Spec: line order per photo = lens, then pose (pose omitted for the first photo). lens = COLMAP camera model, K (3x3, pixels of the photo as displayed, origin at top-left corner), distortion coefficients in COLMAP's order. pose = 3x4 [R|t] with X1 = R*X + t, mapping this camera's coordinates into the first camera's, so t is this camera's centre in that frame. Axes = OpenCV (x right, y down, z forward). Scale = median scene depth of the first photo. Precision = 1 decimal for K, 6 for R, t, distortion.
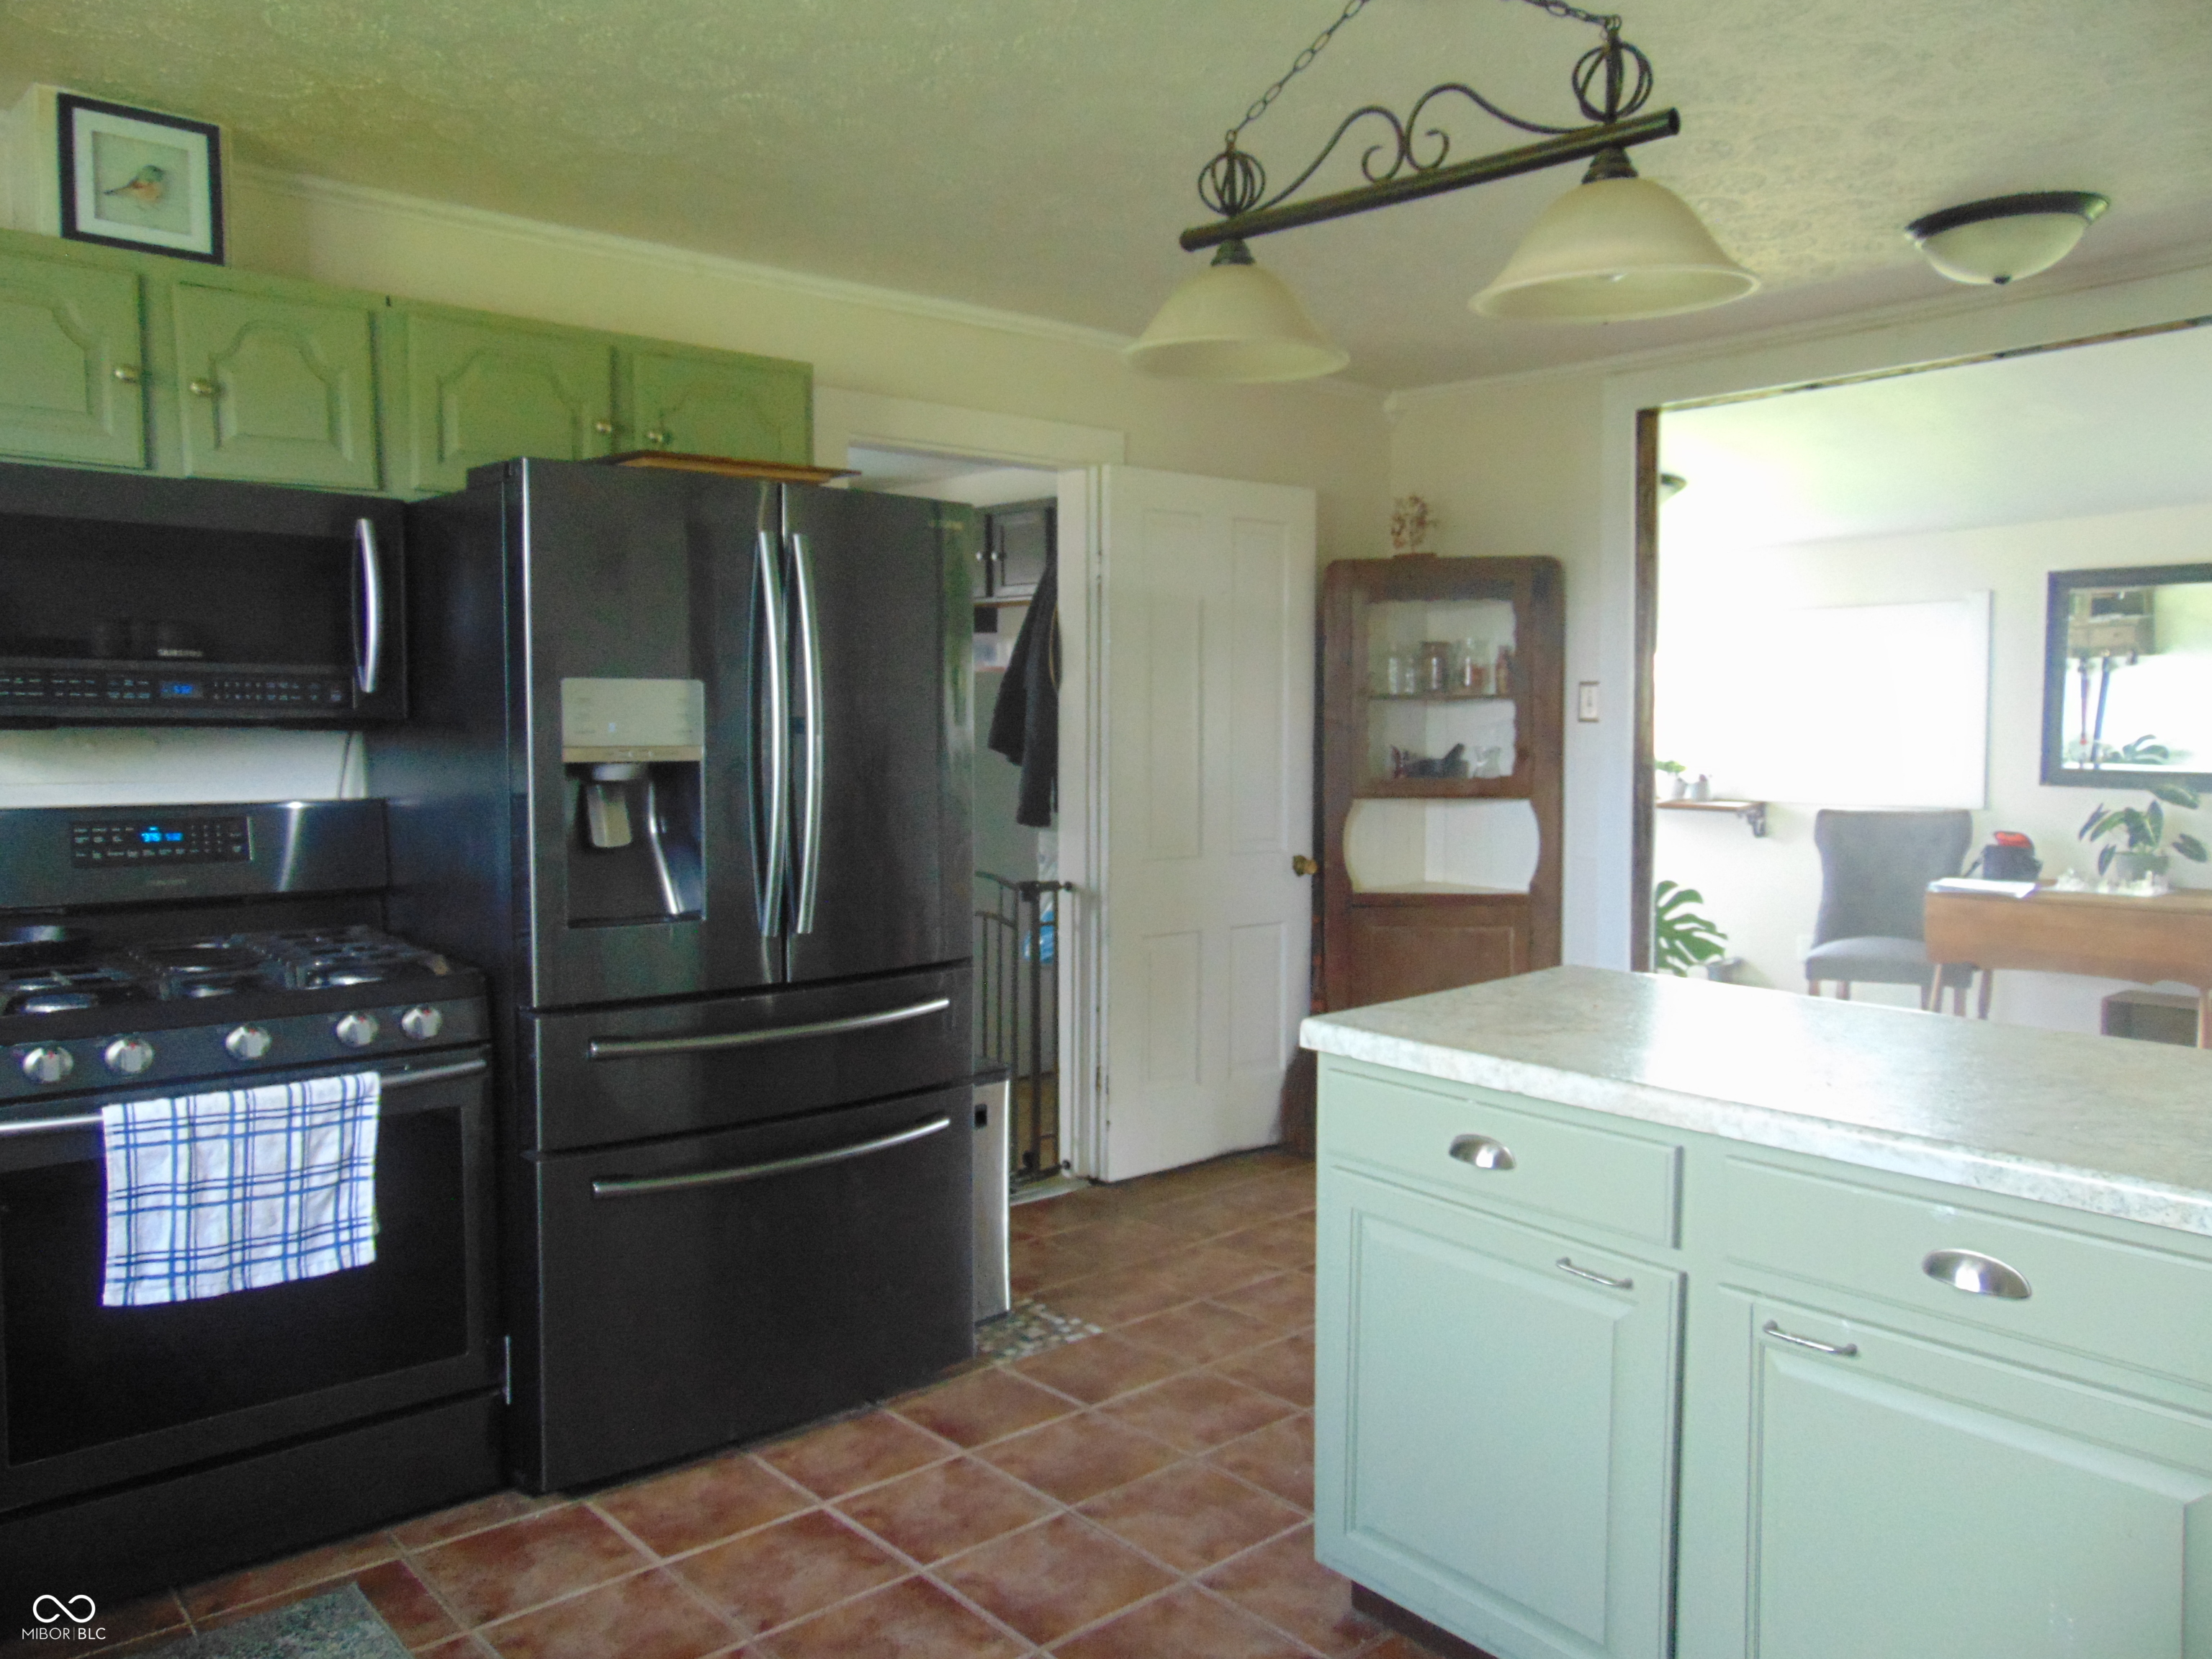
lens RADIAL K [[1651.6, 0, 1094.2], [0, 1651.6, 820.1], [0, 0, 1]] dist [-0.044179, 0.087616]
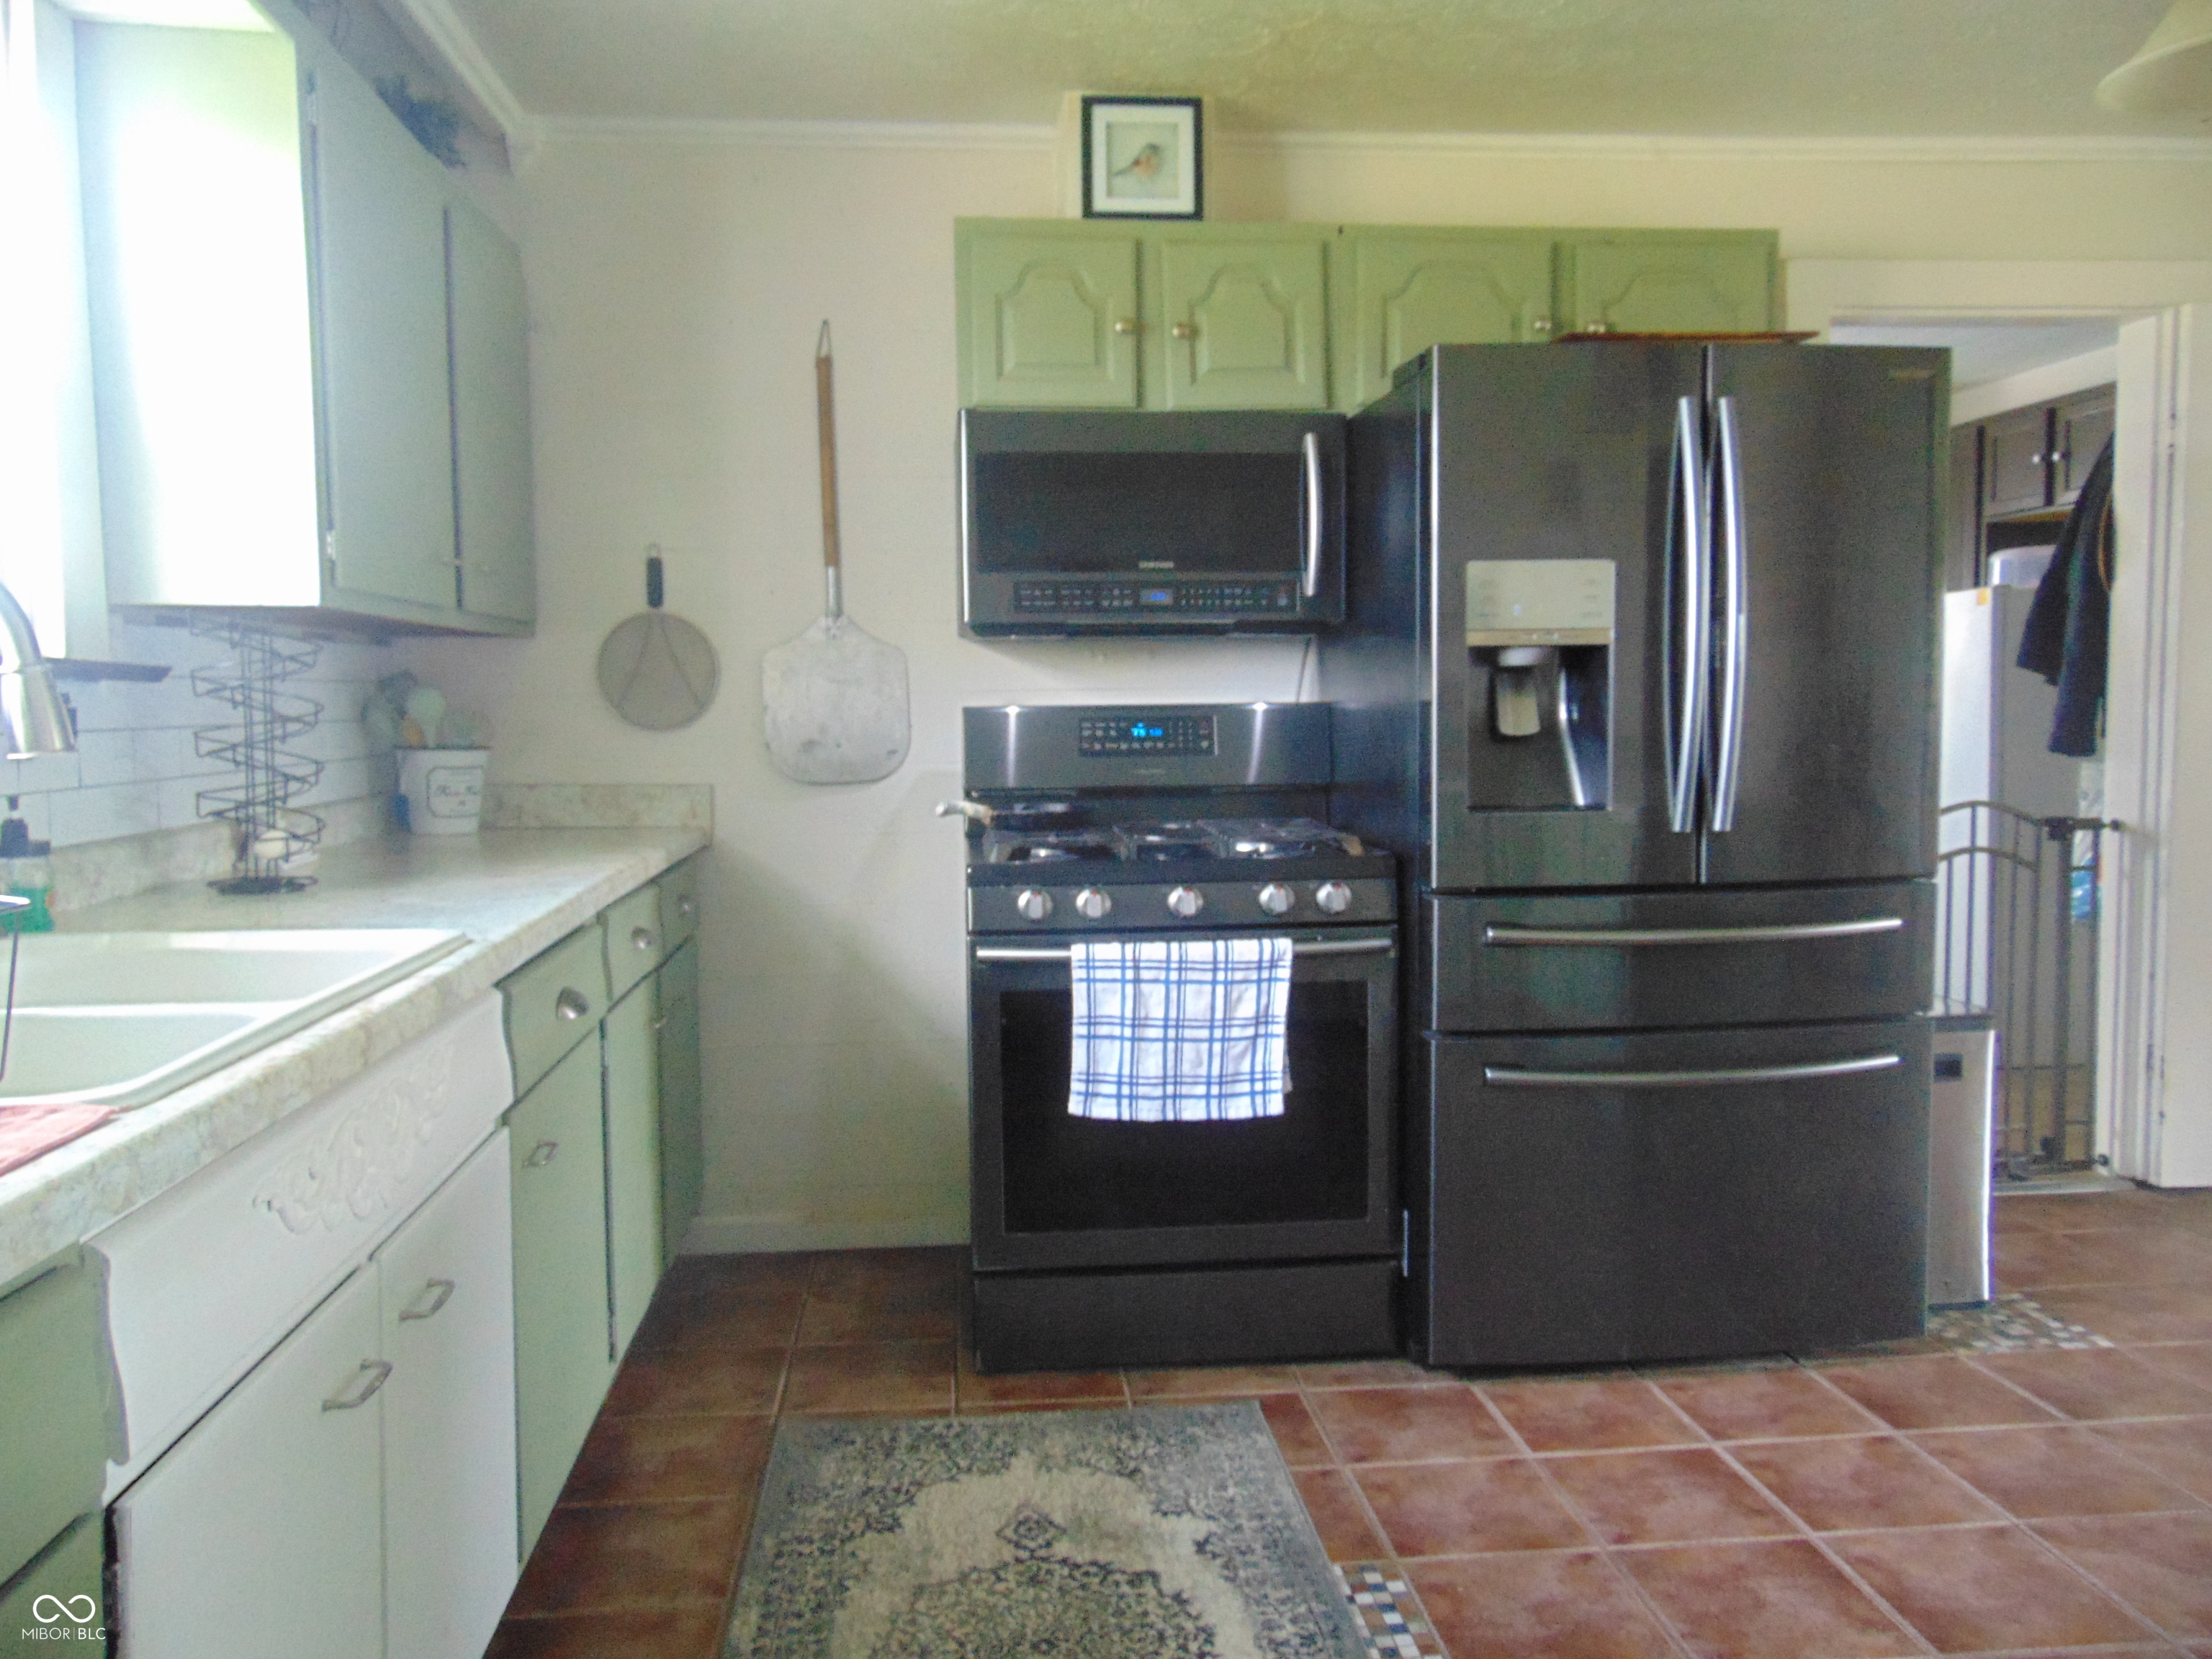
lens RADIAL K [[1651.6, 0, 1094.2], [0, 1651.6, 820.1], [0, 0, 1]] dist [-0.044179, 0.087616]
pose [[0.815482, 0.027383, -0.578134, 0.072217], [-0.021177, 0.999623, 0.017474, 0.055557], [0.578395, -0.002007, 0.815754, 0.045816]]
